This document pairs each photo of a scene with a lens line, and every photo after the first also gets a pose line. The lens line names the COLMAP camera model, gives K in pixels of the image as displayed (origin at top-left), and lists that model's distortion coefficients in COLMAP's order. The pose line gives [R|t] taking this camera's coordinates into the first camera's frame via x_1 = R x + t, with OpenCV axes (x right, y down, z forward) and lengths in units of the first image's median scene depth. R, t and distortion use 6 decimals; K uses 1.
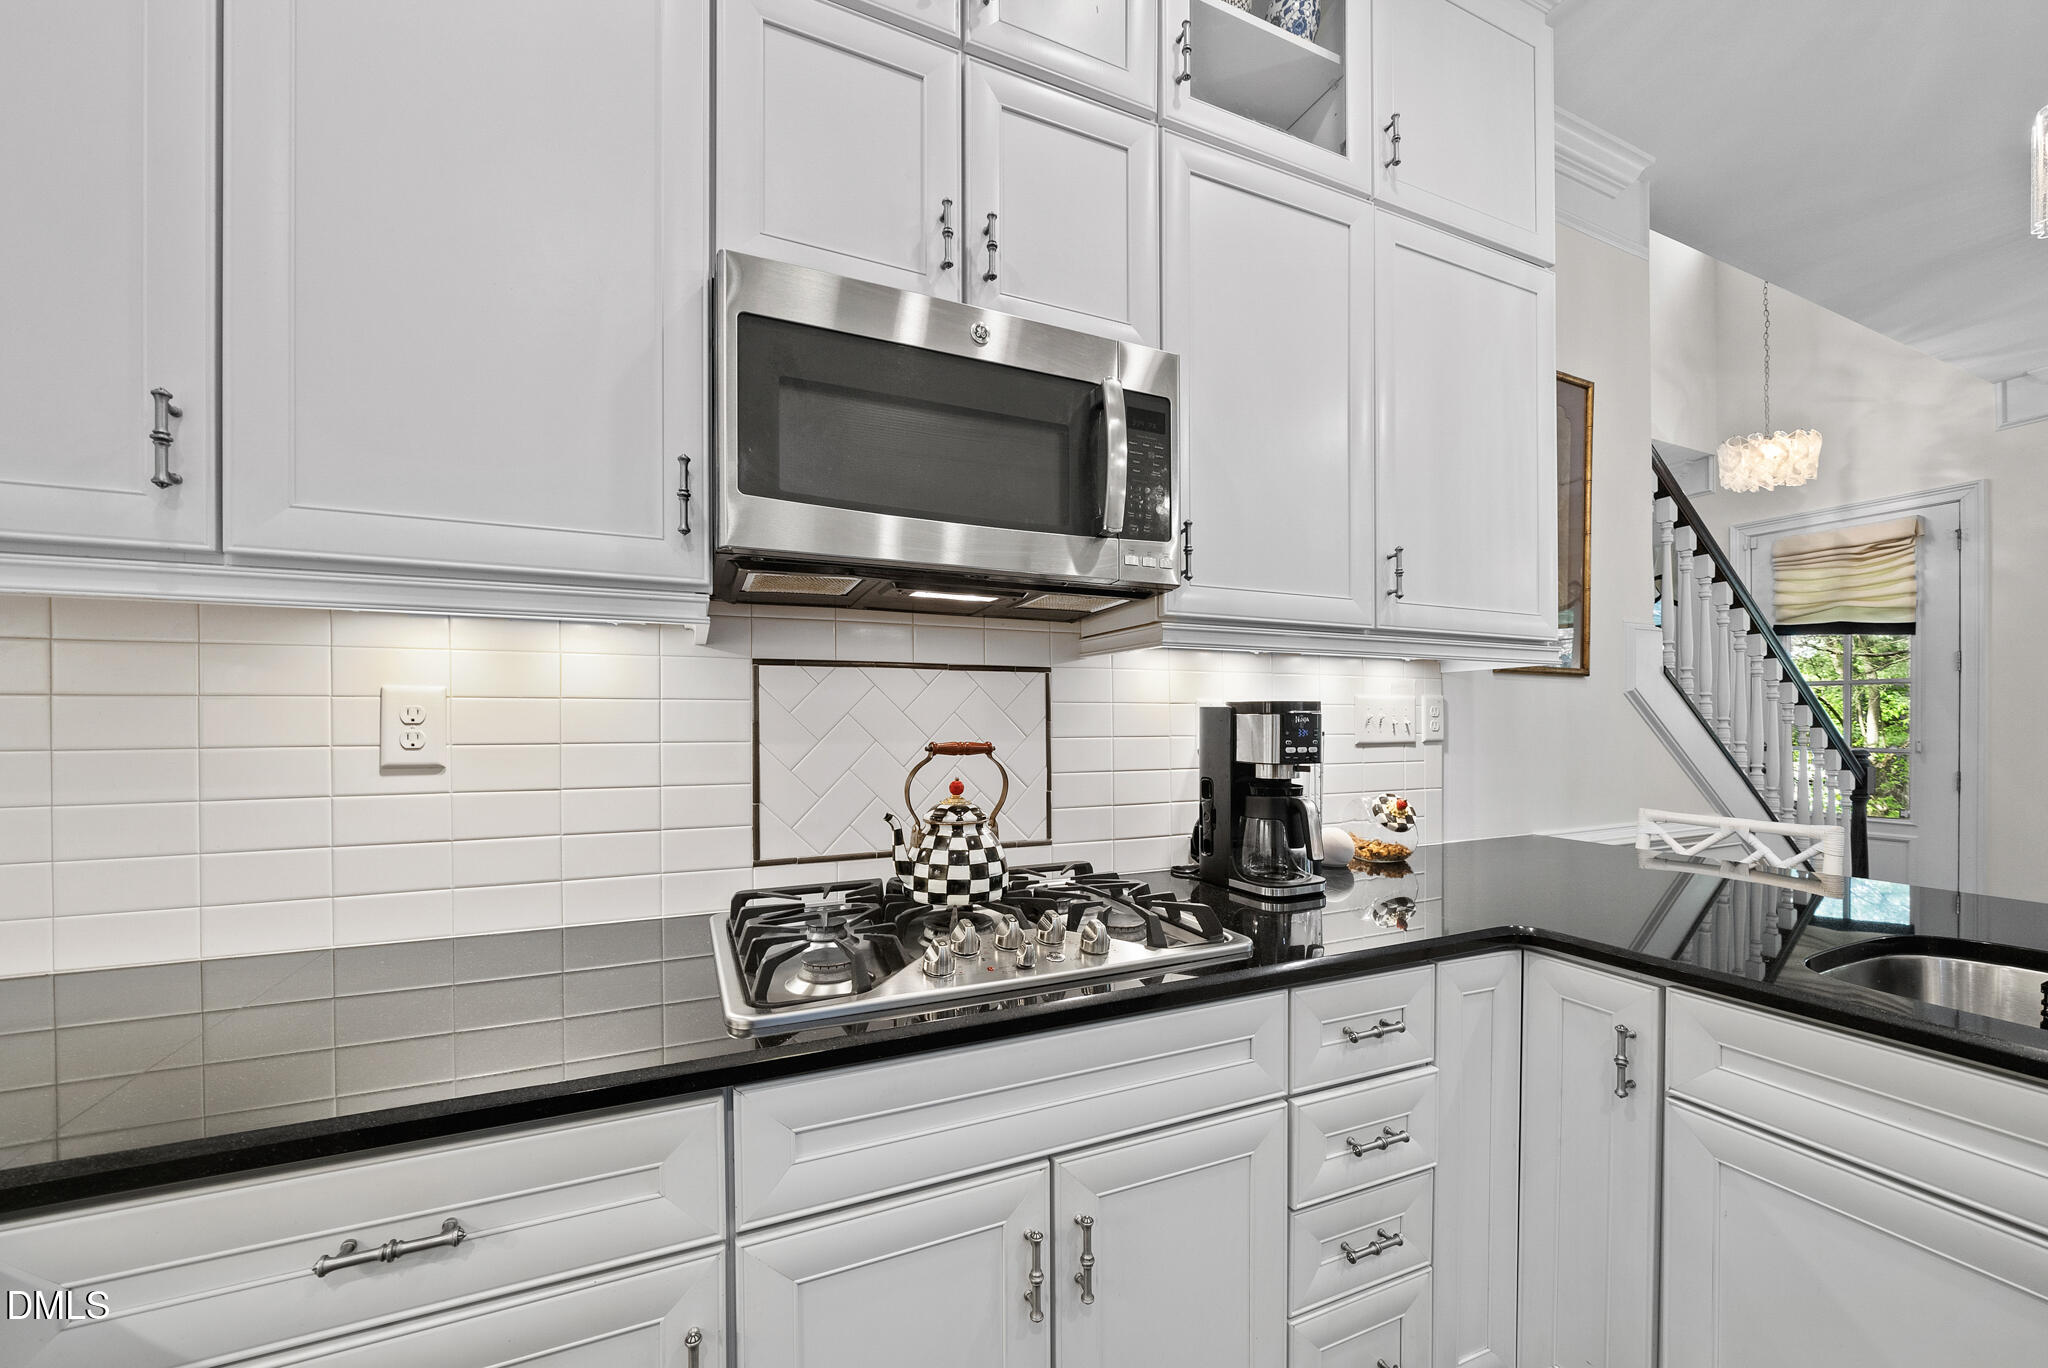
lens RADIAL K [[759.2, 0, 1011.1], [0, 759.2, 723.7], [0, 0, 1]] dist [-0.006614, -0.000042]
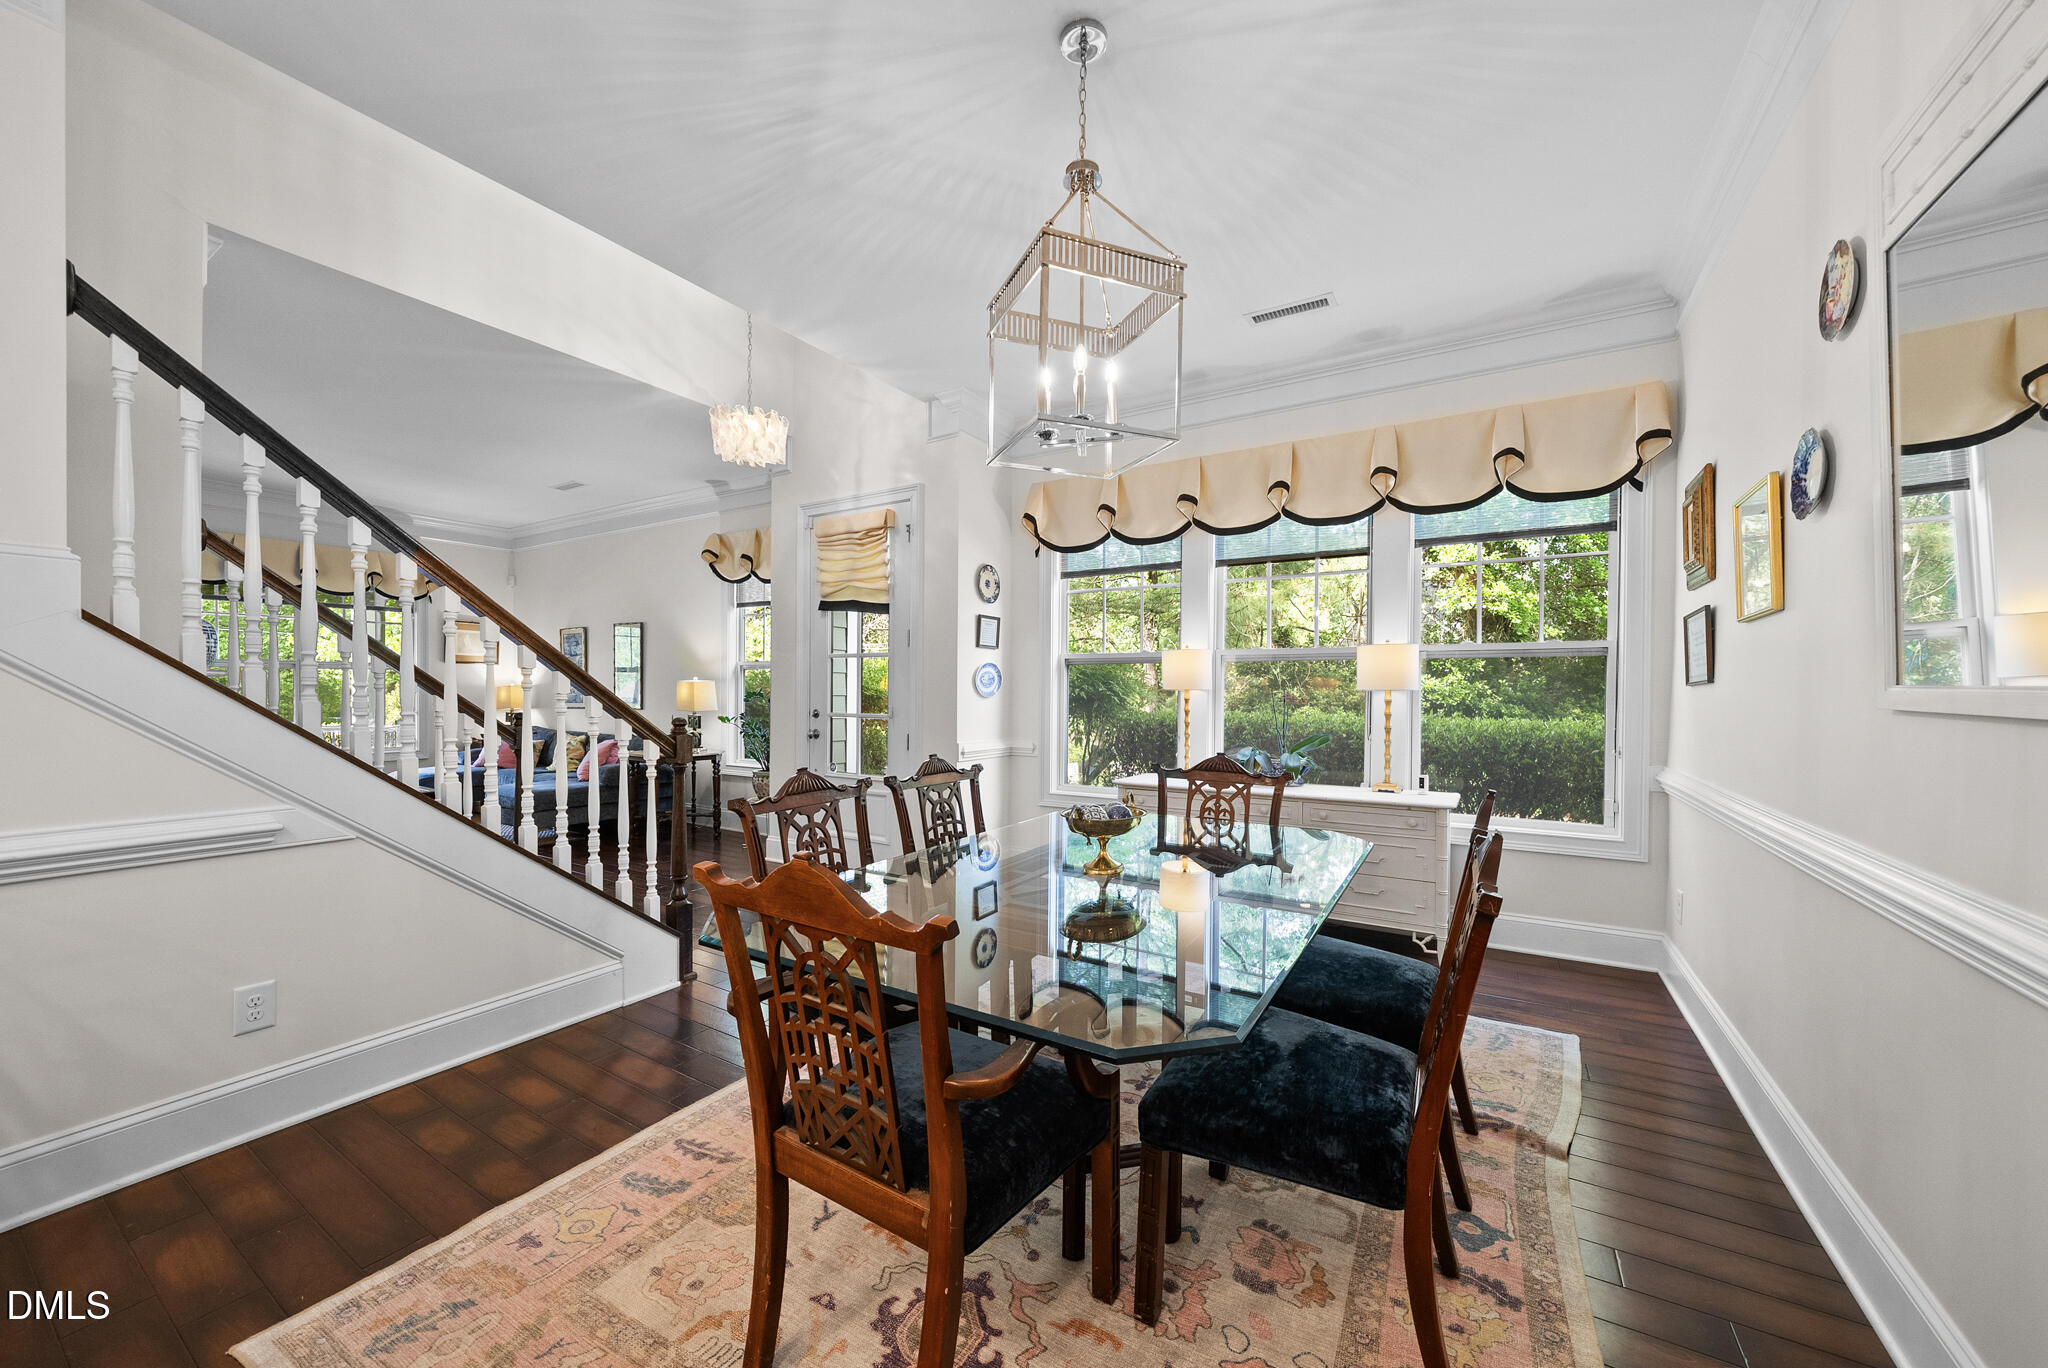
lens RADIAL K [[759.2, 0, 1024.5], [0, 759.2, 692.8], [0, 0, 1]] dist [-0.006614, -0.000042]
pose [[0.817181, 0.001004, 0.576380, 1.288861], [-0.000050, 0.999999, -0.001671, 0.003166], [-0.576381, 0.001336, 0.817180, -0.097493]]
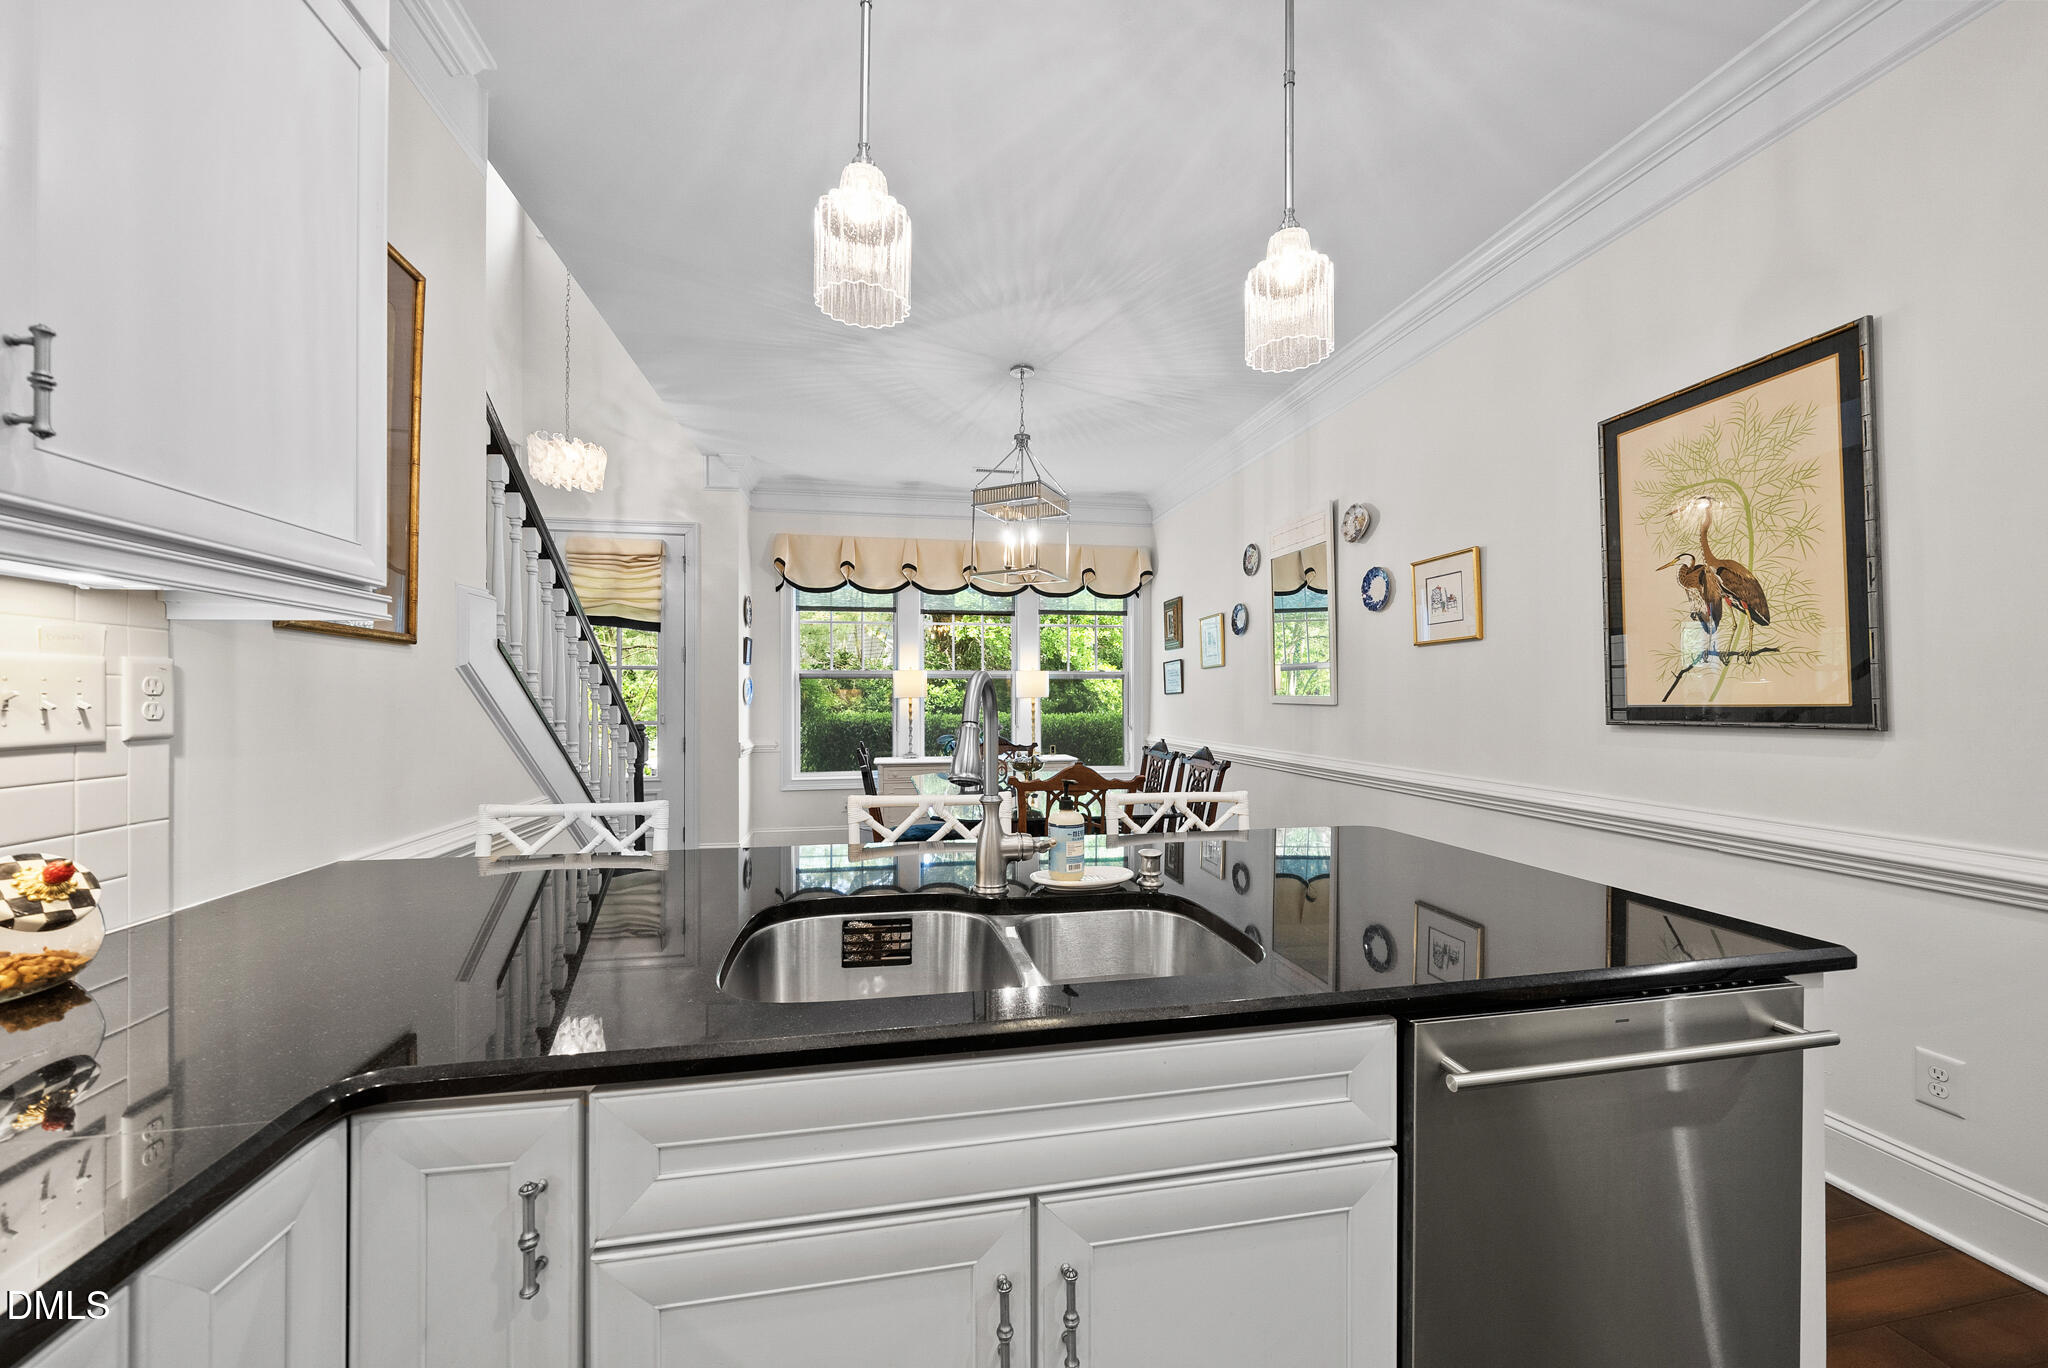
lens RADIAL K [[759.2, 0, 1030.7], [0, 759.2, 689.2], [0, 0, 1]] dist [-0.006614, -0.000042]
pose [[0.207499, 0.010069, 0.978183, 0.126078], [0.007793, 0.999898, -0.011946, -0.001600], [-0.978204, 0.010102, 0.207399, 0.208841]]
